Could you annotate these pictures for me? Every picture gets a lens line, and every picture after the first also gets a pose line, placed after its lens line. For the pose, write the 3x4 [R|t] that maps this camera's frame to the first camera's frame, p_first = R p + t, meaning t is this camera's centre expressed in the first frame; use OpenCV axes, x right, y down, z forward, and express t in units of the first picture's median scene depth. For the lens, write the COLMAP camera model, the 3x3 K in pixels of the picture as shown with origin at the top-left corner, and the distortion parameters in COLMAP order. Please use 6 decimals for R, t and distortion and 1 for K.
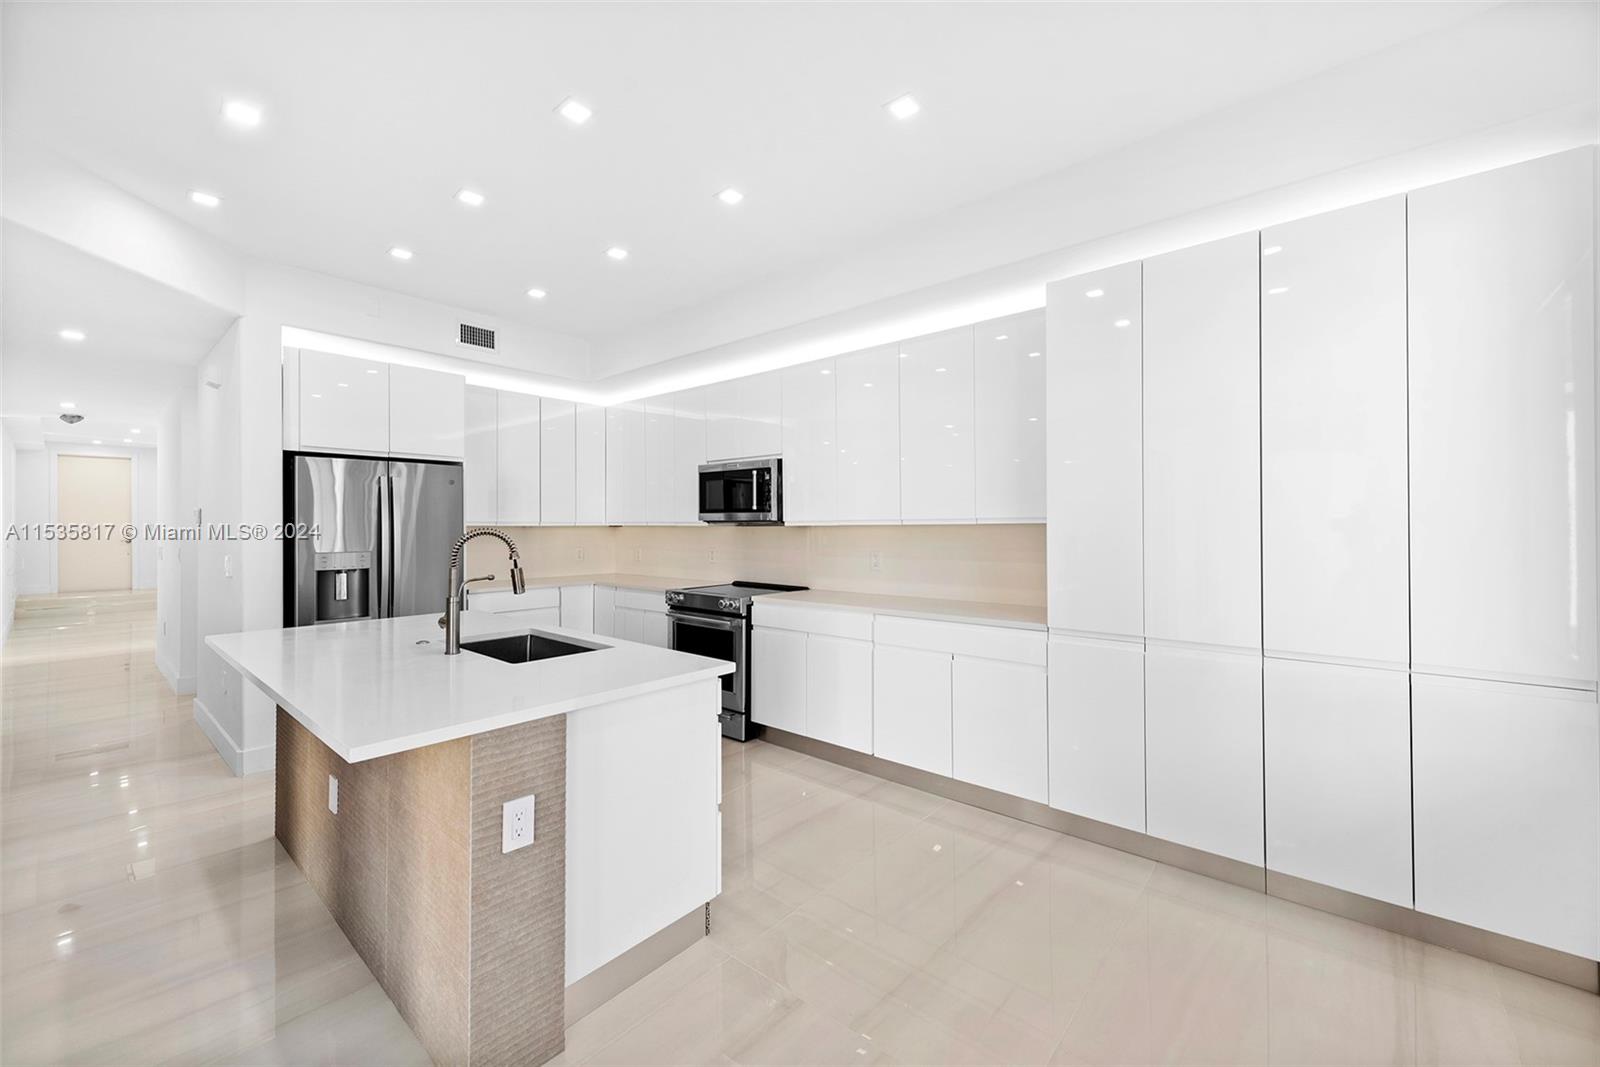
lens RADIAL K [[623.8, 0, 800.0], [0, 623.8, 533.5], [0, 0, 1]] dist [-0.000068, -0.000004]
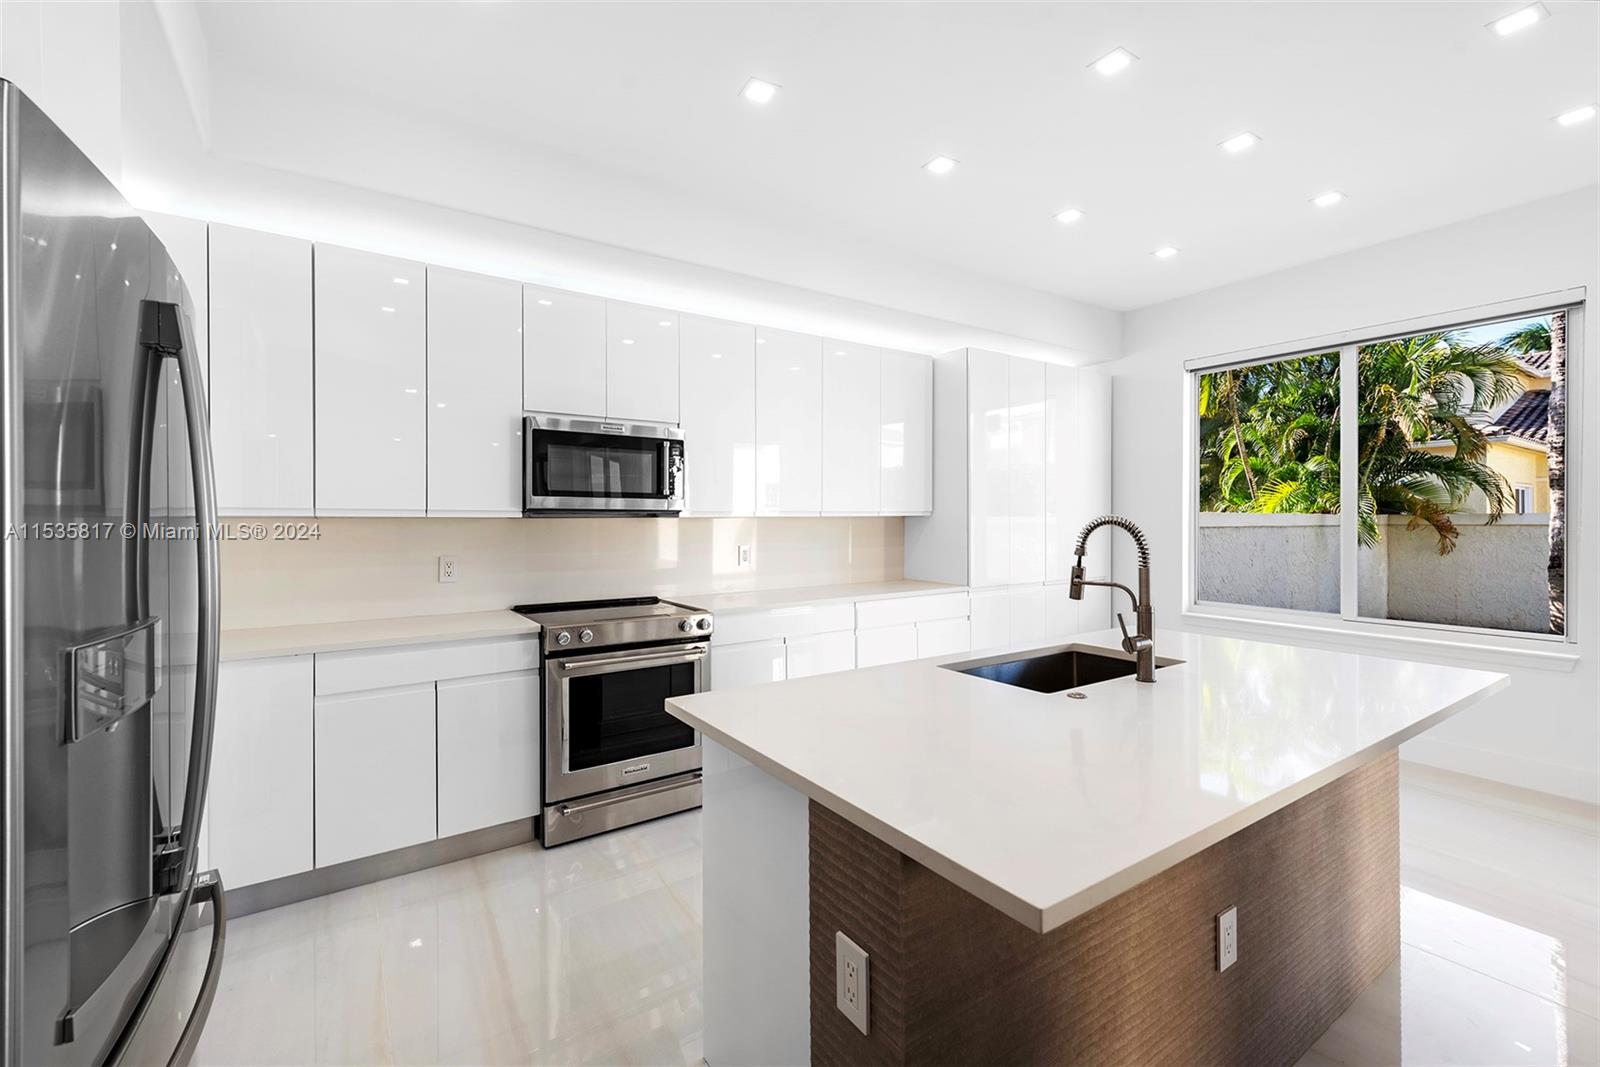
lens RADIAL K [[679.7, 0, 800.0], [0, 679.7, 533.5], [0, 0, 1]] dist [0.000363, 0.000005]
pose [[0.269044, -0.022617, 0.962862, -0.858285], [0.011740, 0.999727, 0.020202, -0.008159], [-0.963056, 0.005869, 0.269236, 0.676284]]
